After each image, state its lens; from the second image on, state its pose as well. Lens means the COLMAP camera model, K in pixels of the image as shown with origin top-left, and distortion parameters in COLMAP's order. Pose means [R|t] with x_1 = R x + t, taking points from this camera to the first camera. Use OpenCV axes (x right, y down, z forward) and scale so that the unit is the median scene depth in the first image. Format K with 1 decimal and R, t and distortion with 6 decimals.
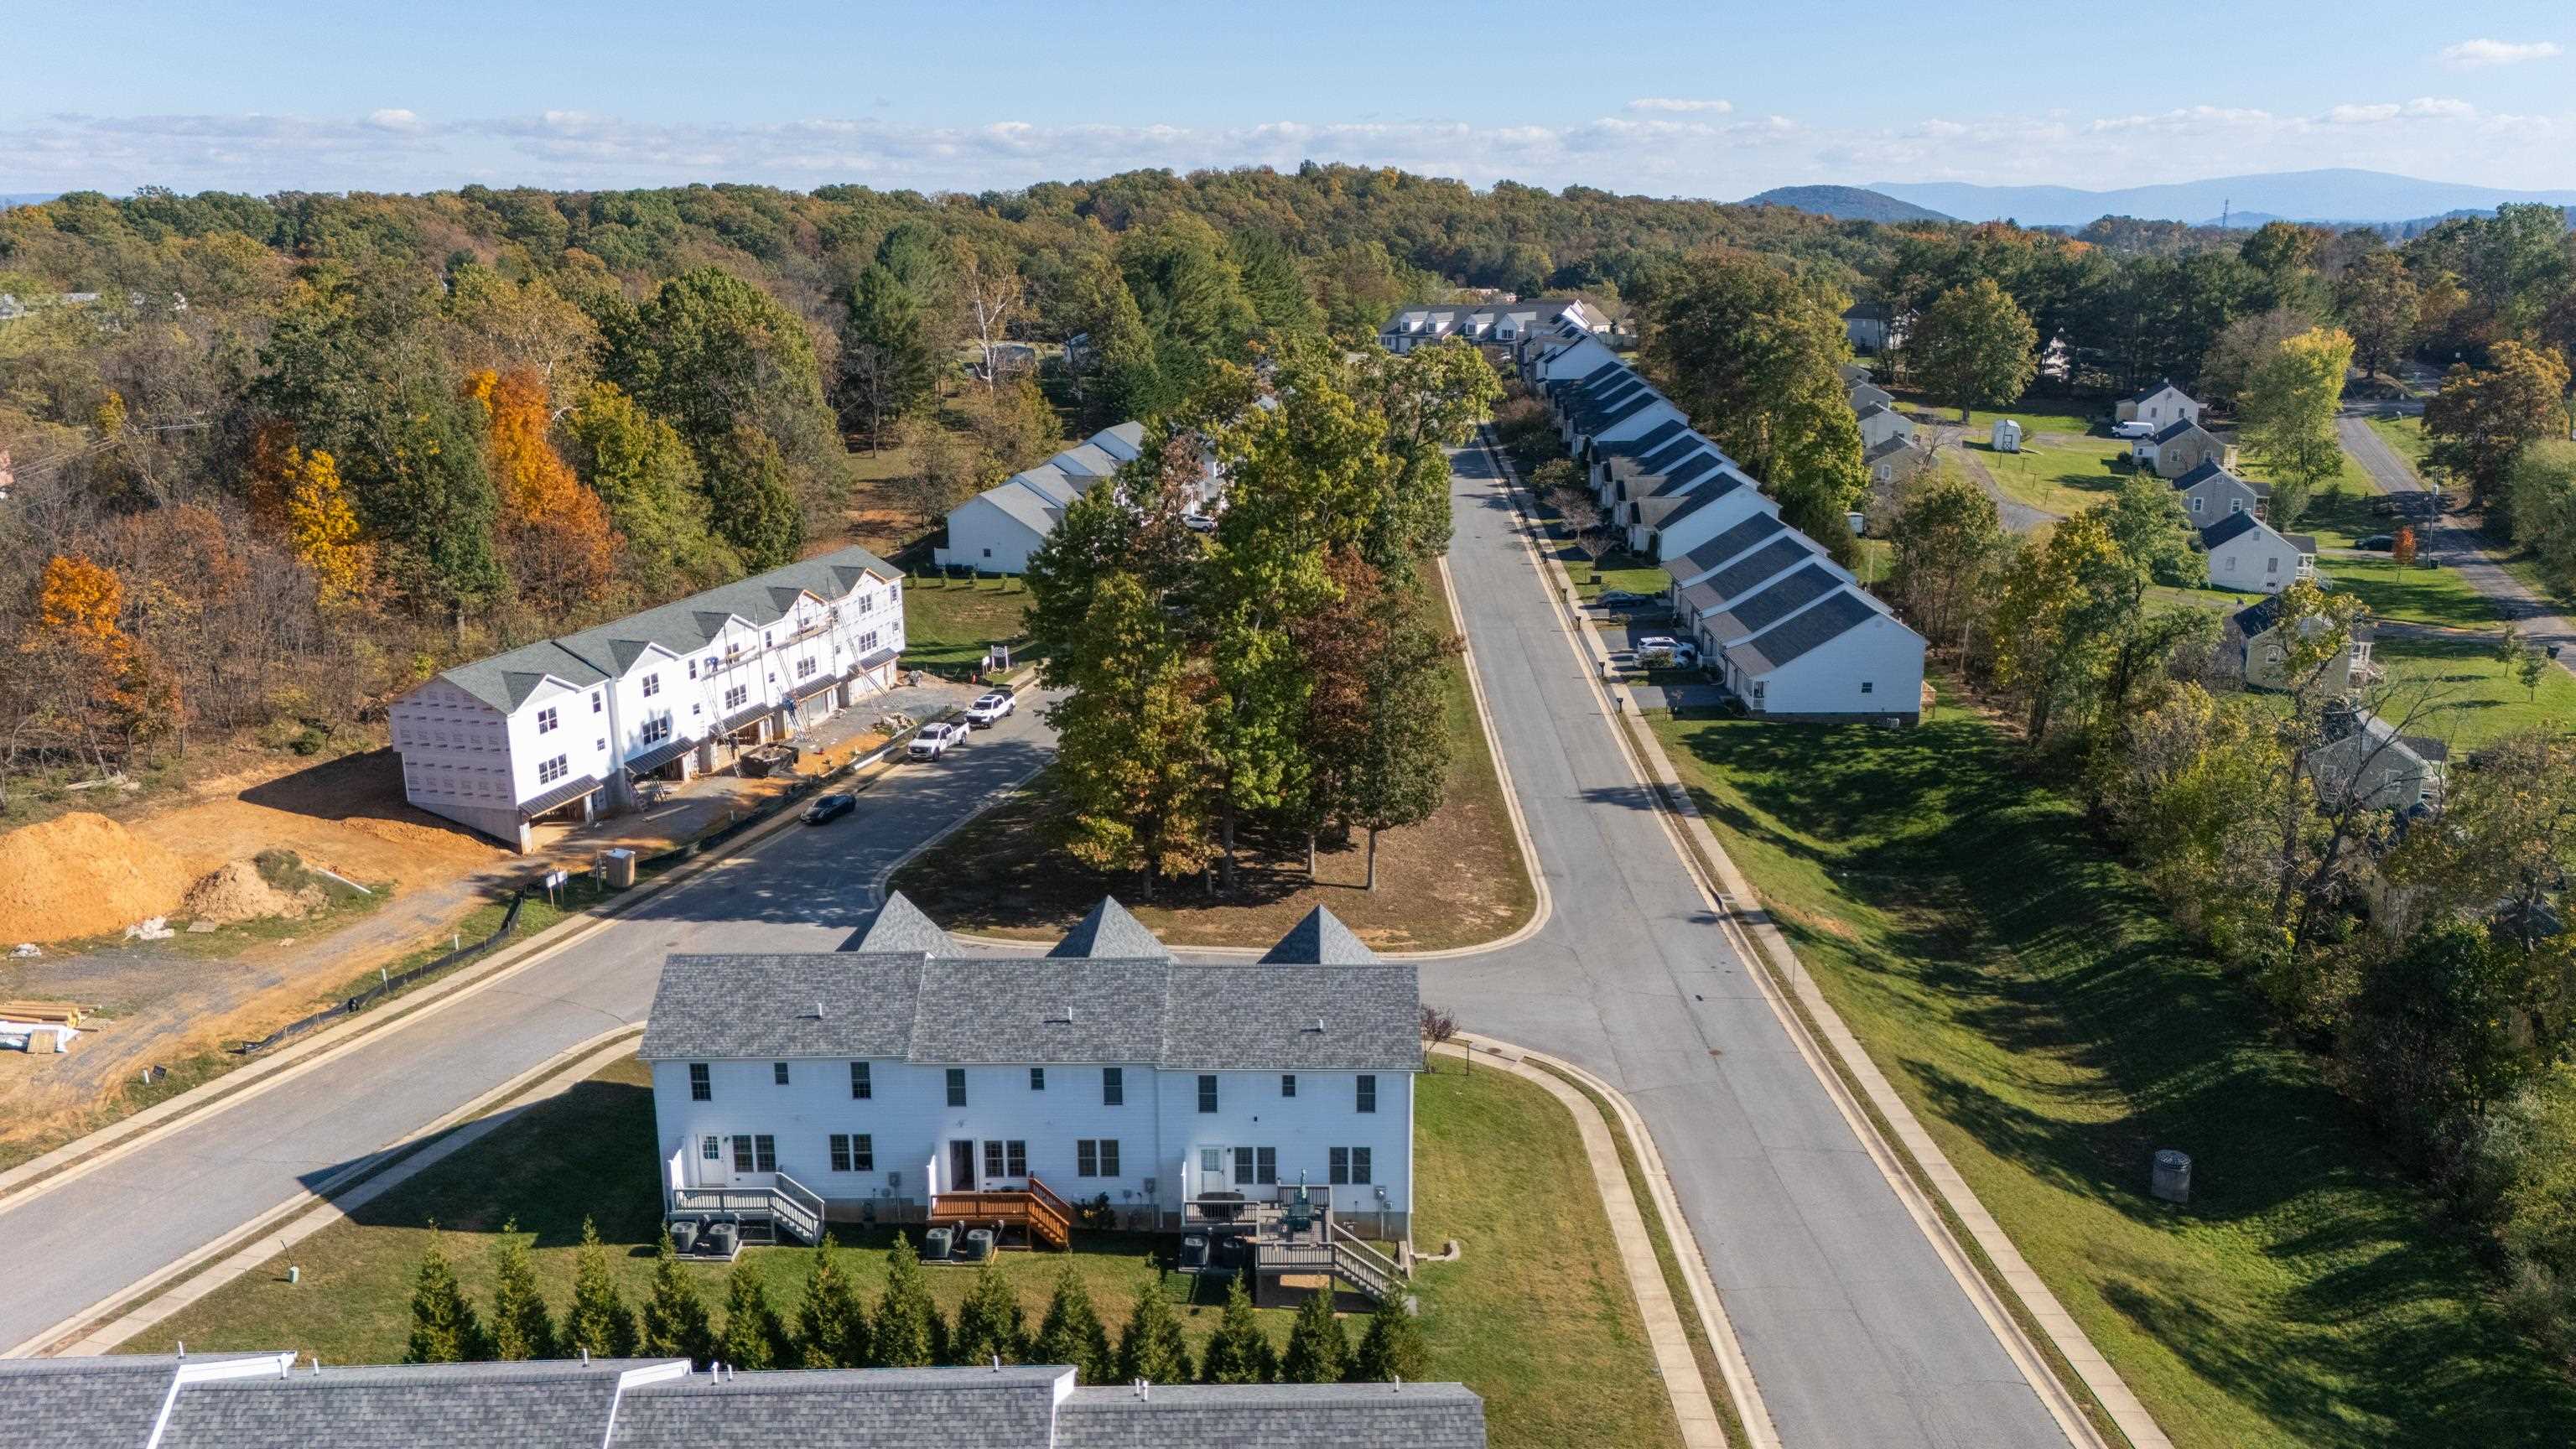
lens RADIAL K [[1873.0, 0, 1288.0], [0, 1873.0, 724.5], [0, 0, 1]] dist [0.091322, -0.100495]
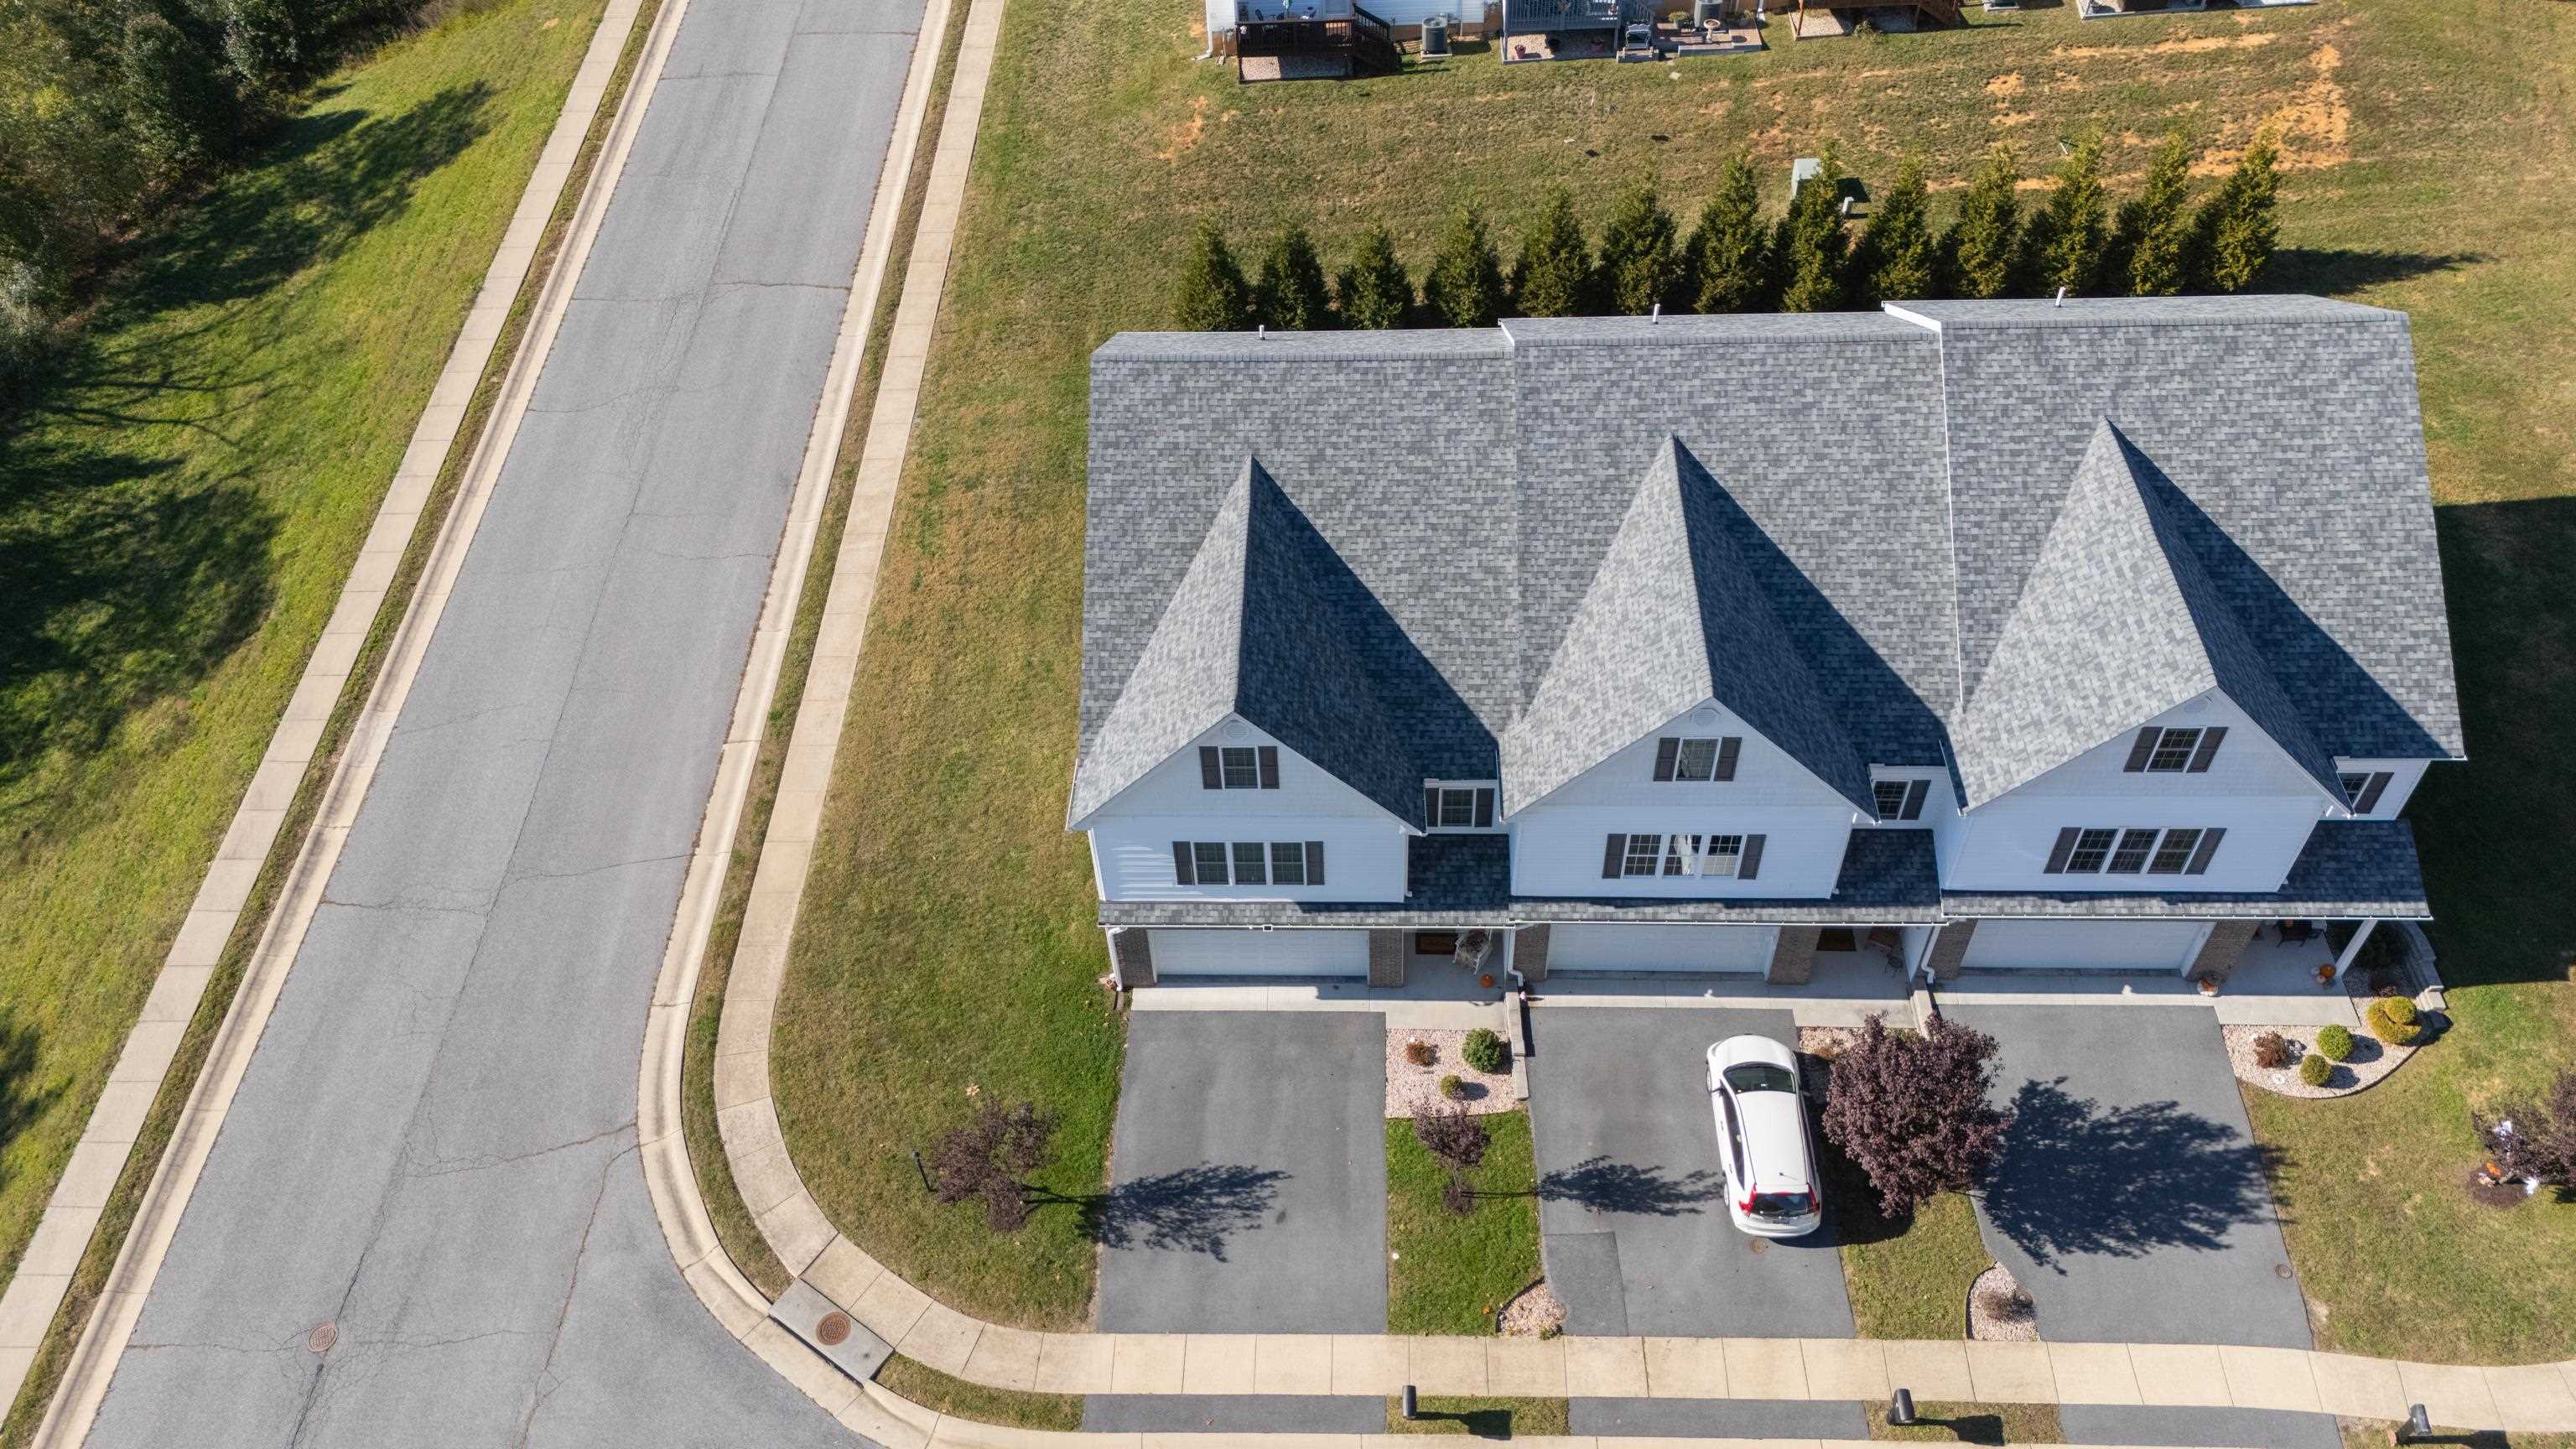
lens RADIAL K [[1896.0, 0, 1288.0], [0, 1896.0, 724.5], [0, 0, 1]] dist [0.071570, -0.063356]
pose [[-0.999048, 0.012470, 0.041805, -0.013277], [0.042781, 0.467623, 0.882892, -0.270286], [-0.008539, 0.883840, -0.467712, 1.082056]]
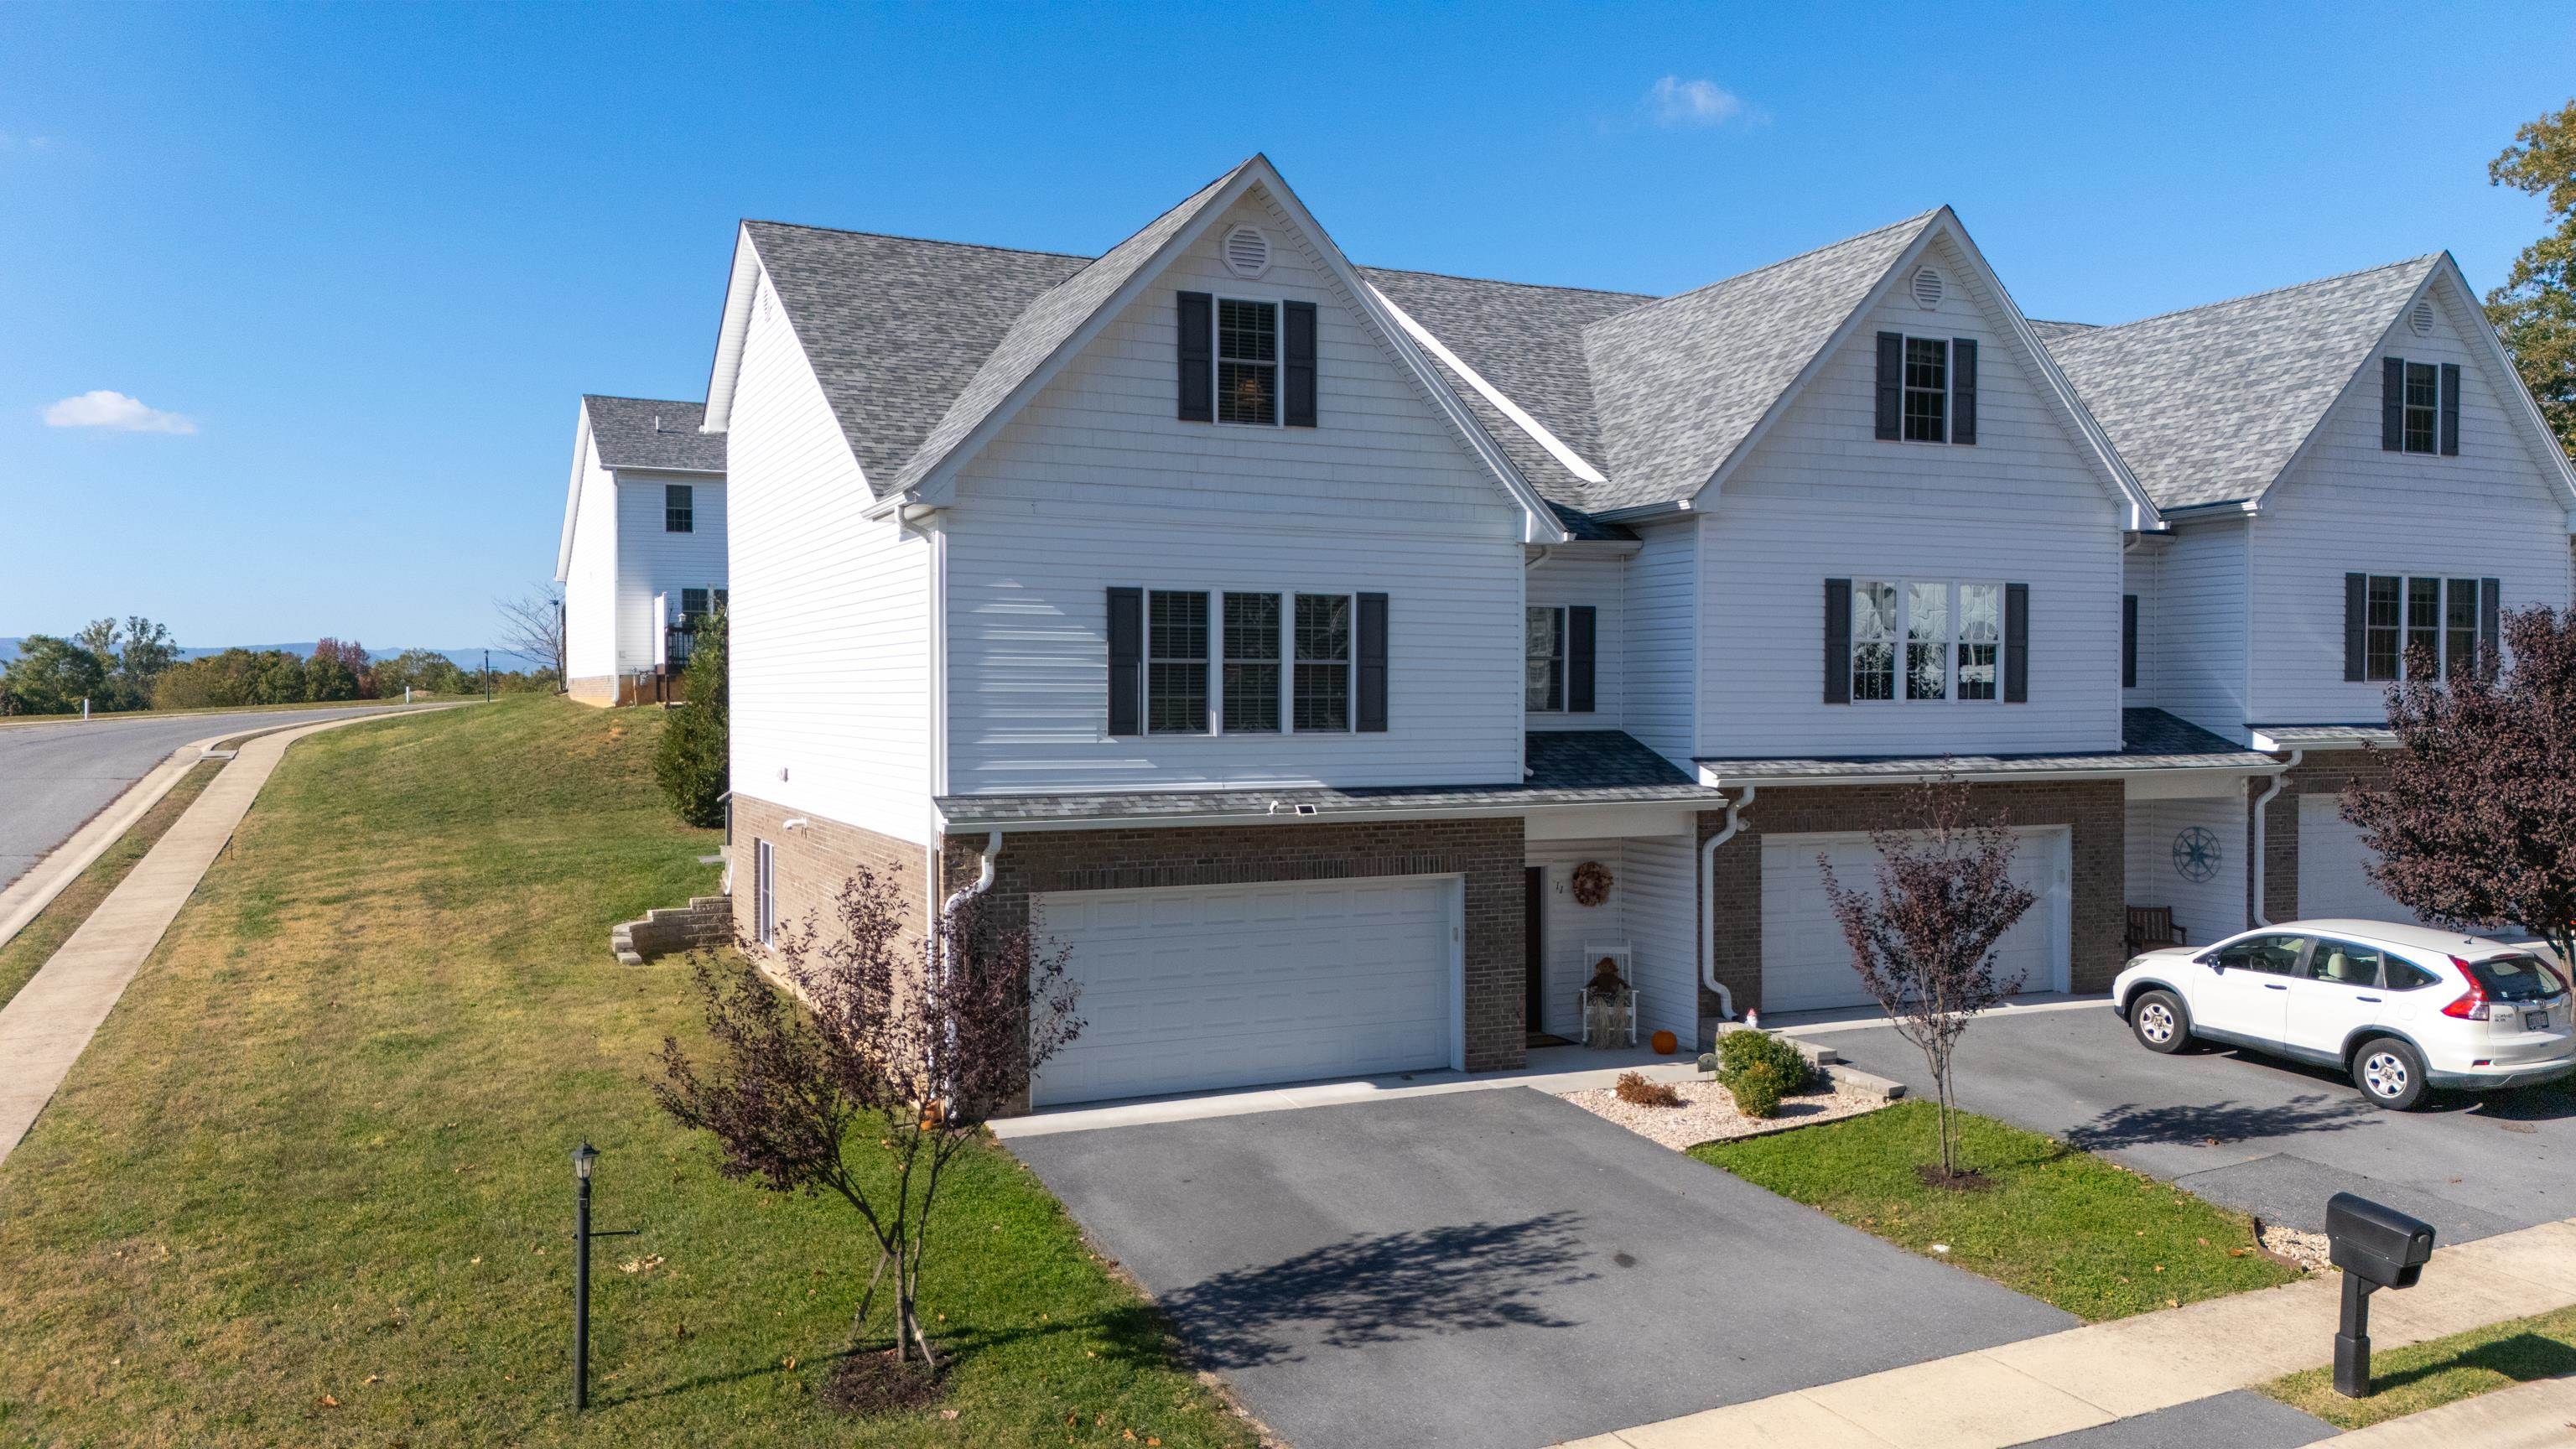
lens RADIAL K [[1896.0, 0, 1288.0], [0, 1896.0, 724.5], [0, 0, 1]] dist [0.071570, -0.063356]
pose [[-0.903512, 0.009504, -0.428458, 0.105384], [-0.103105, 0.965569, 0.238841, 0.095597], [0.415976, 0.259972, -0.871423, 1.095894]]
